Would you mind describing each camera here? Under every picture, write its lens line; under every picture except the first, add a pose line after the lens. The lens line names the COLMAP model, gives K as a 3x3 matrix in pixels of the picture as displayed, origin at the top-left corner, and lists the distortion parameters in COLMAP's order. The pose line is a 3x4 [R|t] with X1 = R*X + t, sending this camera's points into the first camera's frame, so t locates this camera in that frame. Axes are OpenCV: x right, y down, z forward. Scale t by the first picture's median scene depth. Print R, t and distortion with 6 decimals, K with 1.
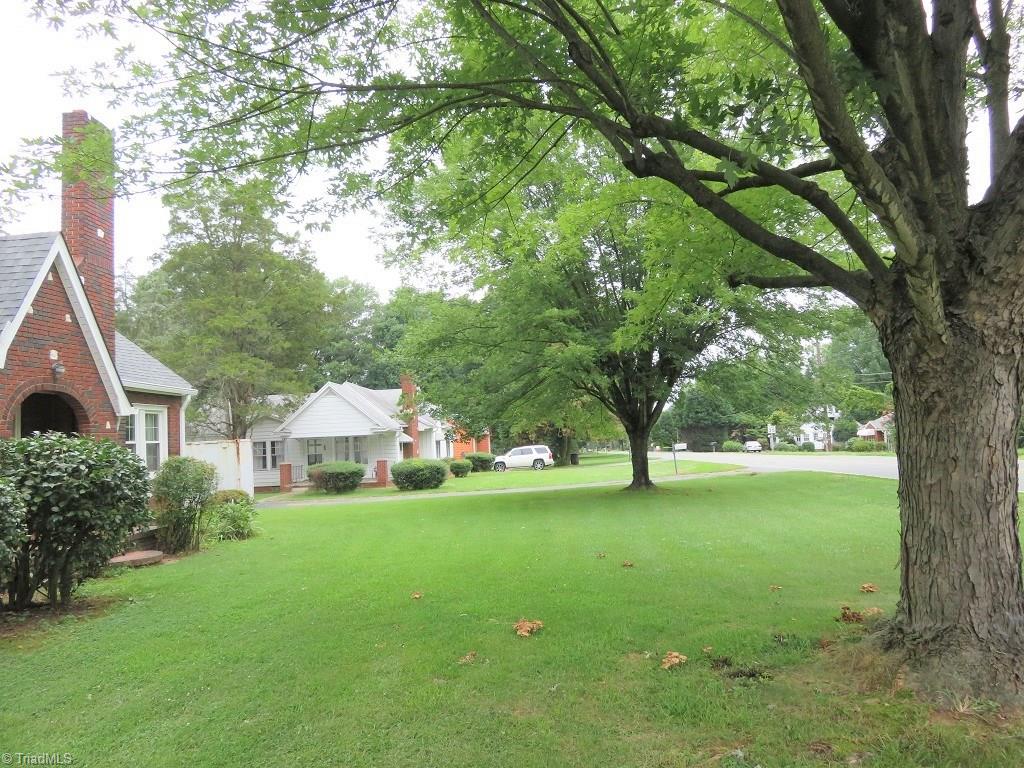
lens RADIAL K [[763.2, 0, 516.9], [0, 763.2, 382.0], [0, 0, 1]] dist [-0.007576, -0.004478]
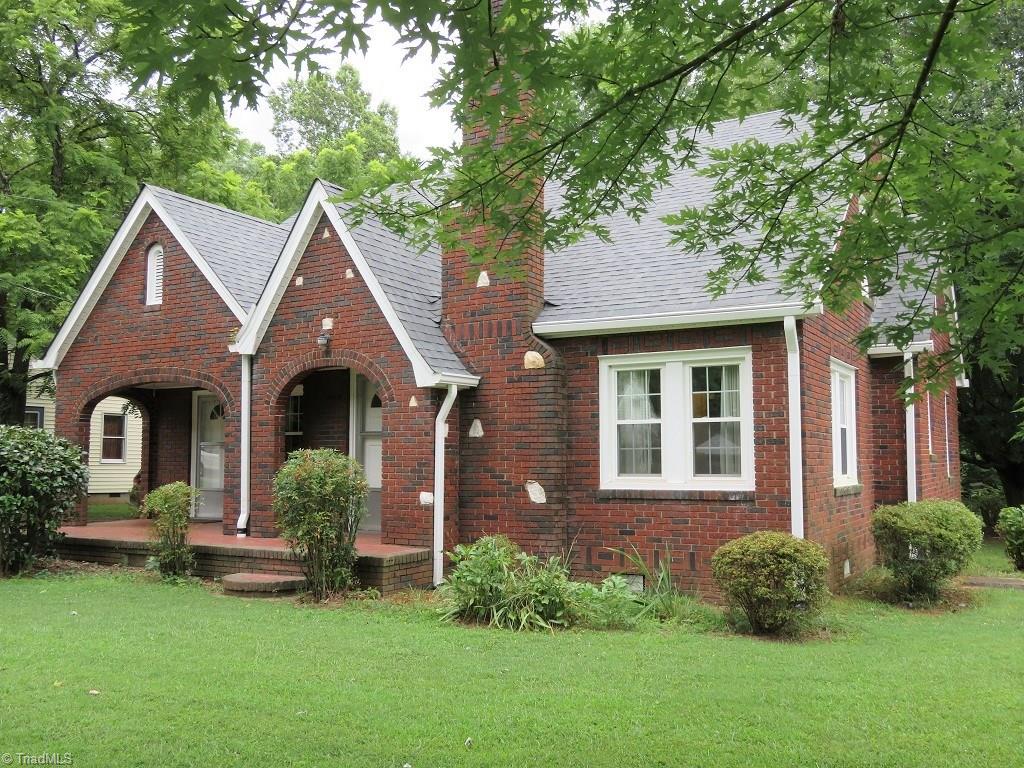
lens RADIAL K [[906.7, 0, 515.5], [0, 906.7, 383.0], [0, 0, 1]] dist [-0.011262, -0.001428]
pose [[-0.450712, -0.021165, -0.892419, 0.181460], [0.090735, 0.993455, -0.069386, 0.110701], [0.888046, -0.112247, -0.445841, 1.518838]]
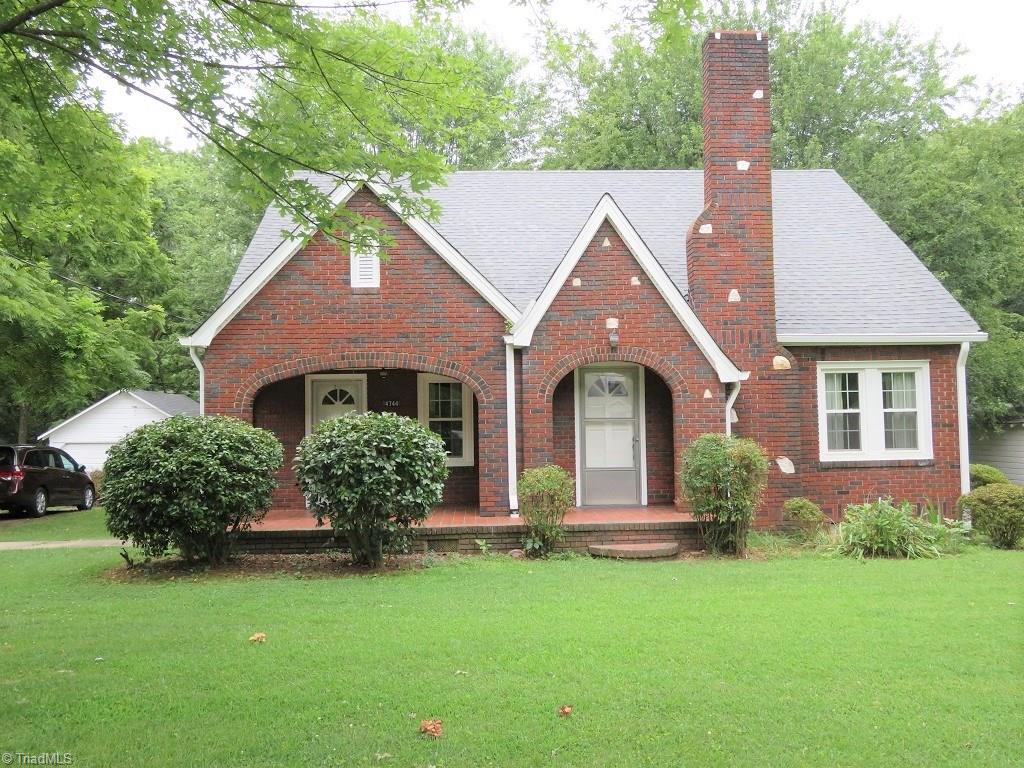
lens RADIAL K [[906.7, 0, 515.5], [0, 906.7, 380.6], [0, 0, 1]] dist [-0.011262, -0.001428]
pose [[0.099741, -0.008069, -0.994981, 0.479028], [0.083014, 0.996548, 0.000240, 0.024239], [0.991545, -0.082621, 0.100066, 0.708660]]
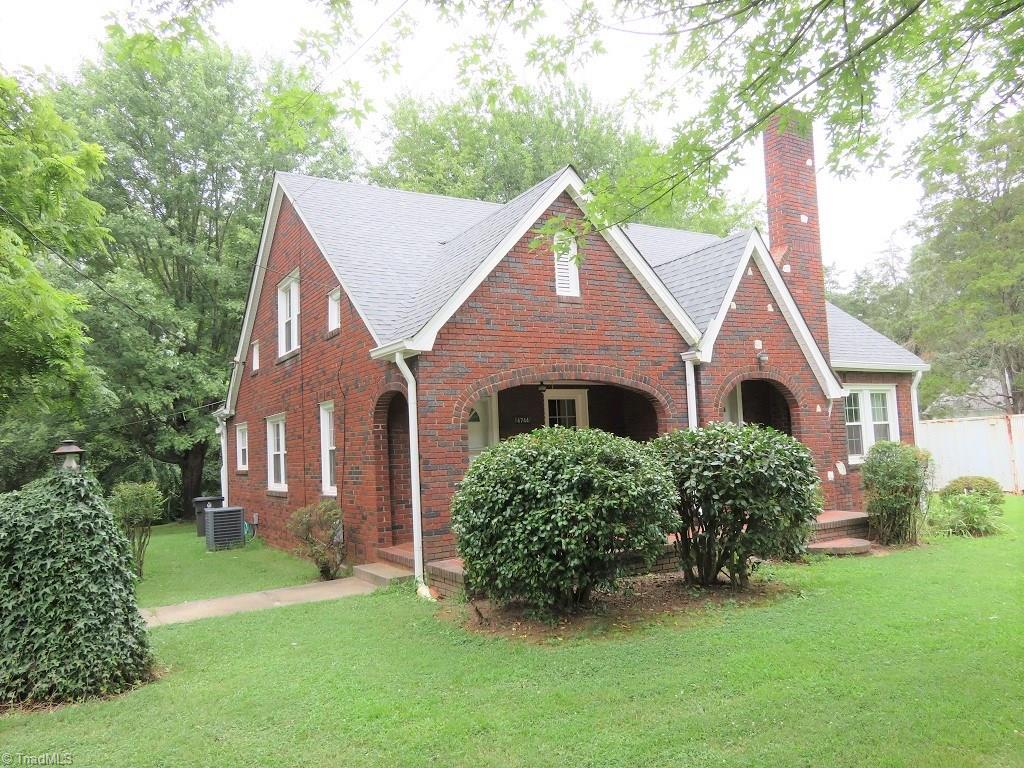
lens RADIAL K [[763.2, 0, 513.9], [0, 763.2, 383.8], [0, 0, 1]] dist [-0.007576, -0.004478]
pose [[0.566708, -0.044147, -0.822735, 0.065452], [0.076156, 0.997095, -0.001046, -0.005401], [0.820392, -0.062063, 0.568424, 0.105381]]
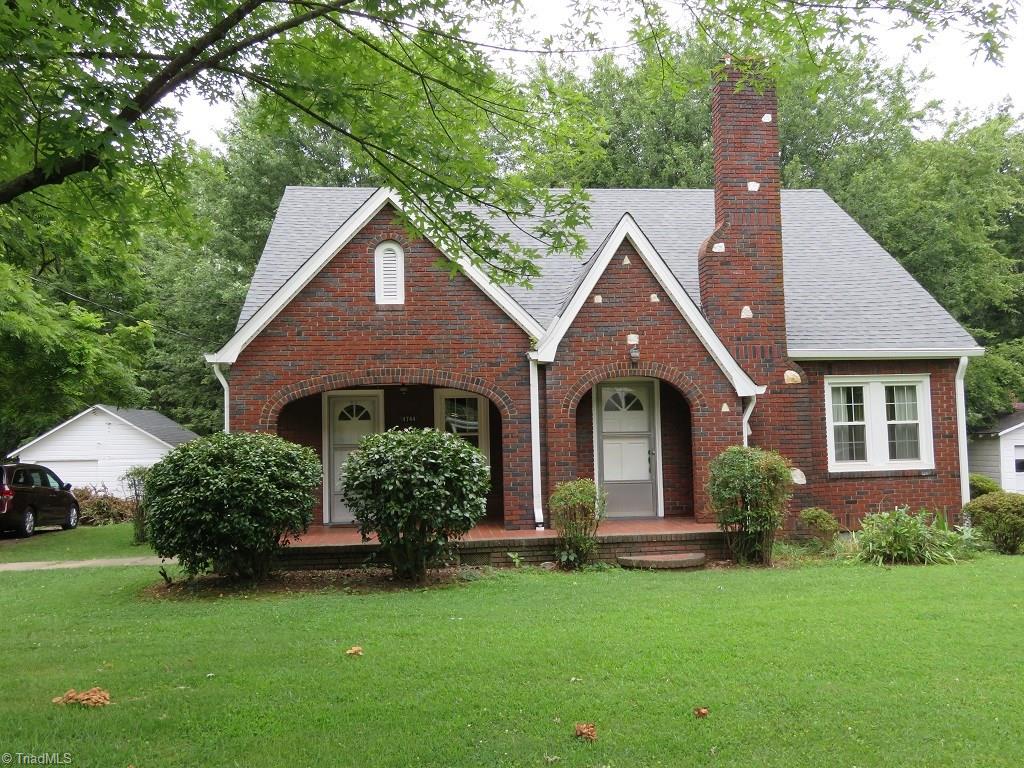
lens RADIAL K [[906.7, 0, 520.3], [0, 906.7, 379.4], [0, 0, 1]] dist [-0.011262, -0.001428]
pose [[0.154643, -0.024777, -0.987660, 0.487158], [0.087826, 0.996072, -0.011237, 0.015402], [0.984059, -0.085004, 0.156212, 0.625467]]
